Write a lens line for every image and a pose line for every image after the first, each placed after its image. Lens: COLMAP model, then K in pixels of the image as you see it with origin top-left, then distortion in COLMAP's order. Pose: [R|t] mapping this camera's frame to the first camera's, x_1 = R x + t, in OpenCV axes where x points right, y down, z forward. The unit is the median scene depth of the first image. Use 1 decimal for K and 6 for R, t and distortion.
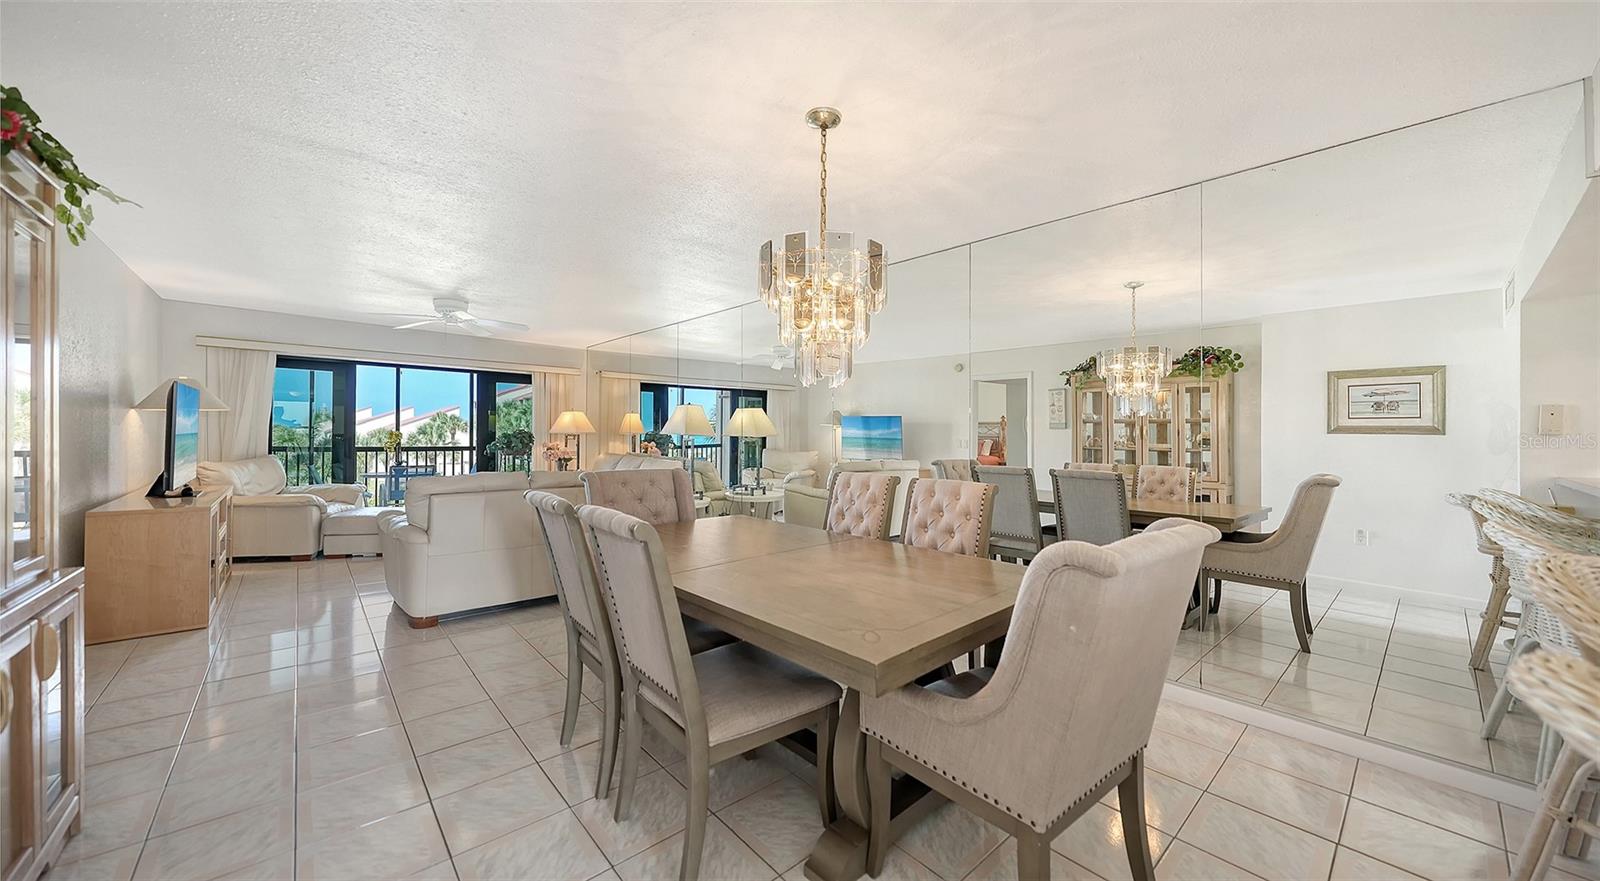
lens RADIAL K [[558.5, 0, 817.1], [0, 558.5, 440.1], [0, 0, 1]] dist [-0.004172, -0.000192]
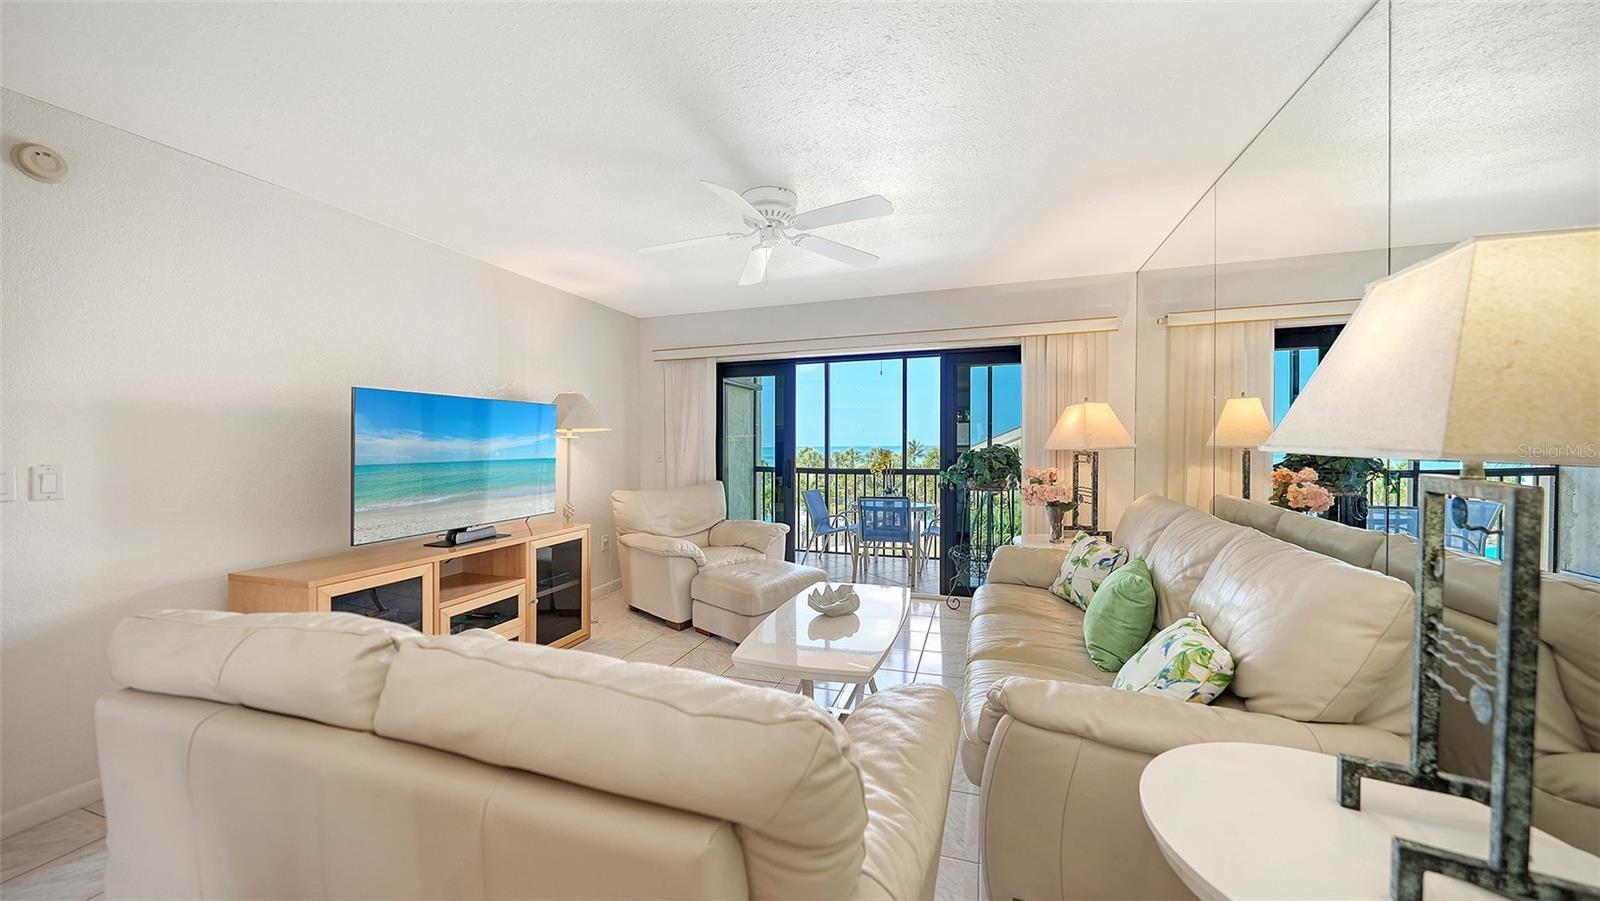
lens RADIAL K [[559.5, 0, 796.5], [0, 559.5, 456.9], [0, 0, 1]] dist [-0.002810, 0.000093]
pose [[0.468197, -0.000202, -0.883624, -0.142297], [0.005556, 0.999981, 0.002715, -0.009428], [0.883607, -0.006181, 0.468189, 0.598740]]
